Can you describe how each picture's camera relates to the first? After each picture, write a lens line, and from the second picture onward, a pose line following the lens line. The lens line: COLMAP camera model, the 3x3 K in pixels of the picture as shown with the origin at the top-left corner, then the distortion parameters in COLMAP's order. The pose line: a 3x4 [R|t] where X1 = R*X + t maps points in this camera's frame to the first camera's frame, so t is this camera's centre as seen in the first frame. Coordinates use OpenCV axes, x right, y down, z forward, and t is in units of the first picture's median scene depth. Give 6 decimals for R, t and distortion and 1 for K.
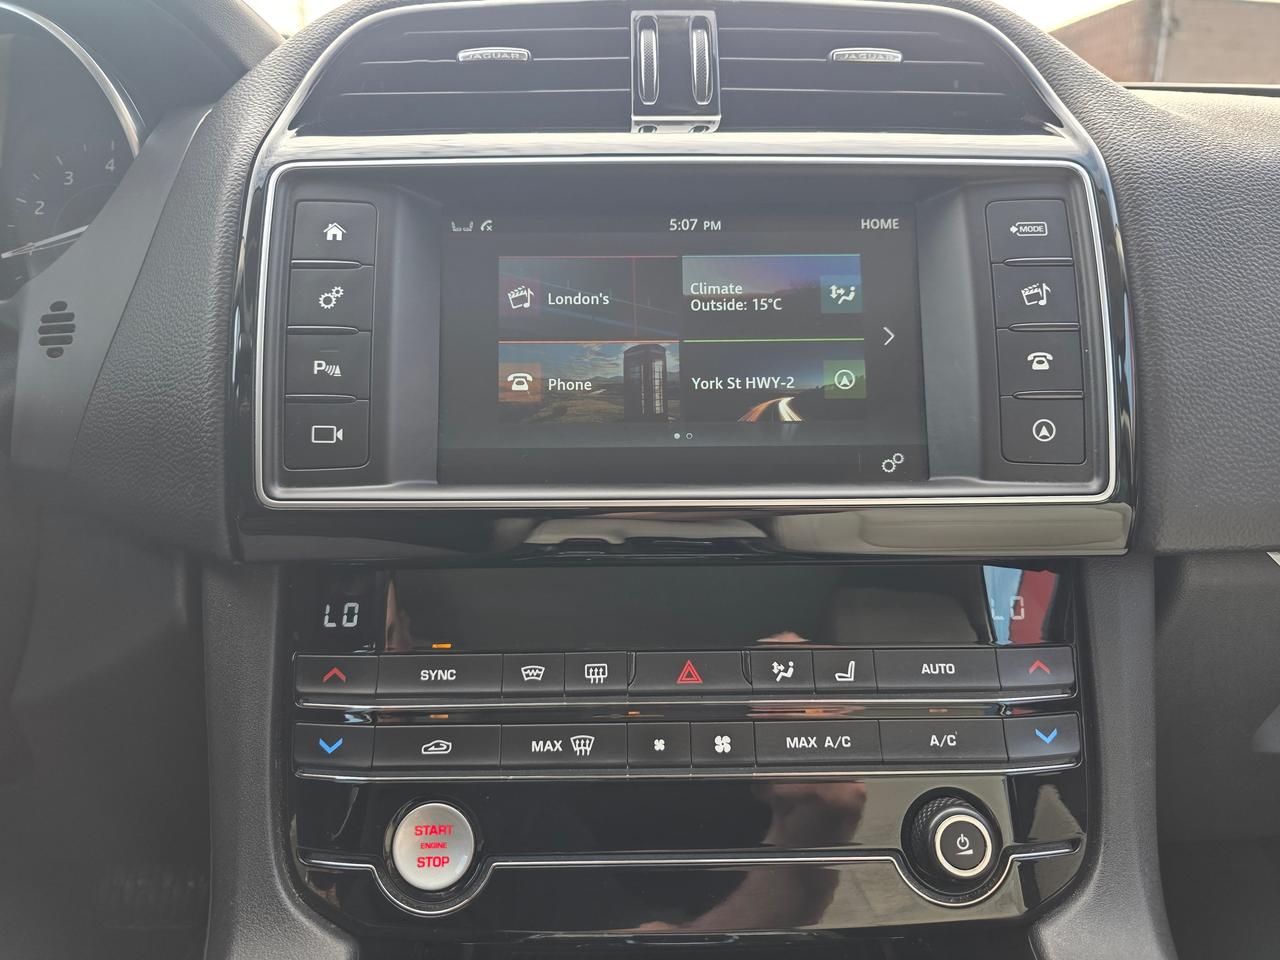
lens RADIAL K [[860.7, 0, 640.0], [0, 860.7, 480.0], [0, 0, 1]] dist [0.057039, -0.052954]
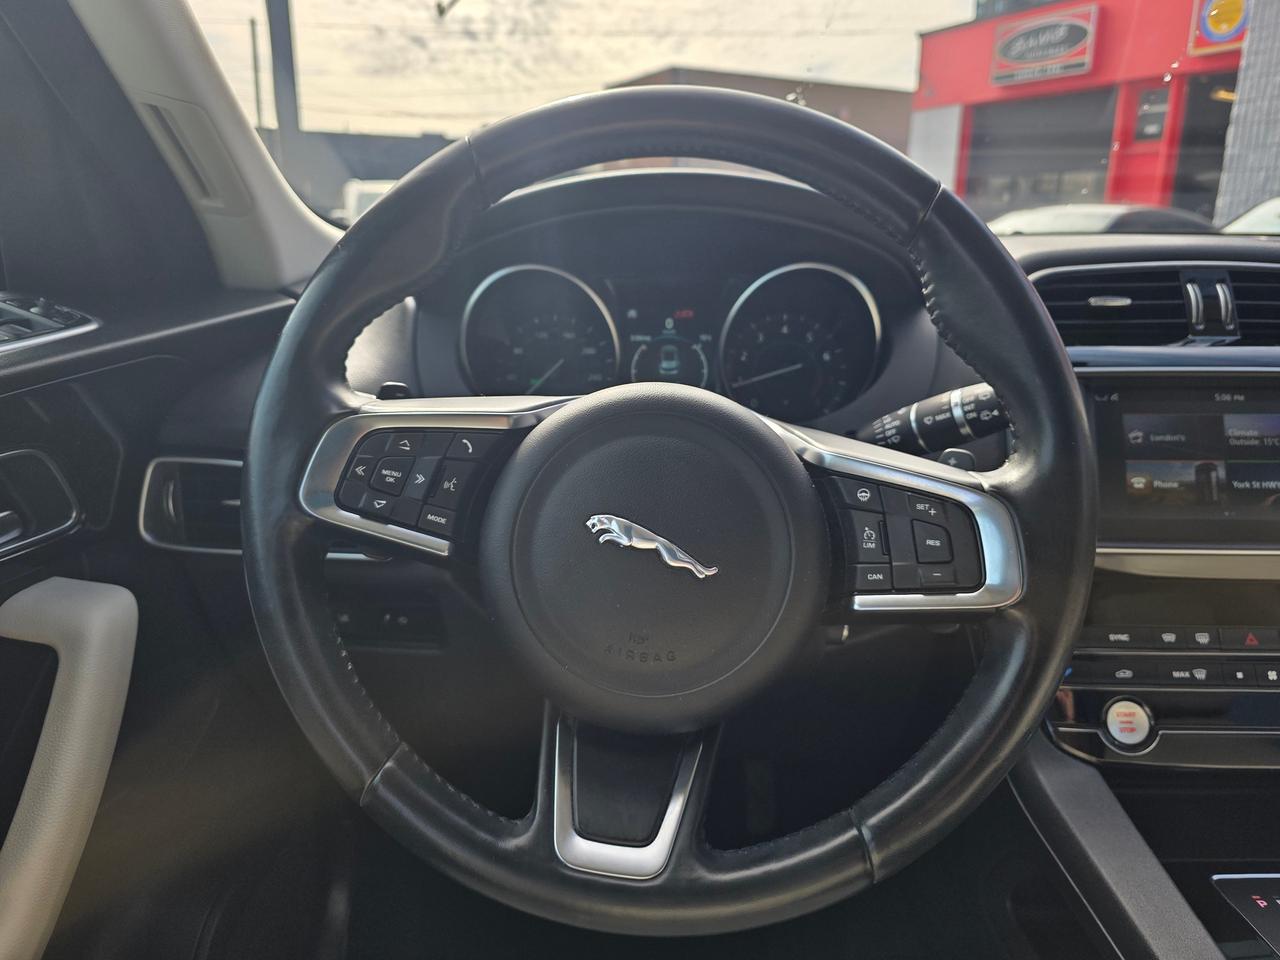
lens RADIAL K [[860.7, 0, 640.0], [0, 860.7, 480.0], [0, 0, 1]] dist [0.057039, -0.052954]
pose [[0.999693, 0.013865, -0.020540, -1.182447], [-0.013594, 0.999819, 0.013286, -0.130232], [0.020721, -0.013003, 0.999701, -0.910382]]
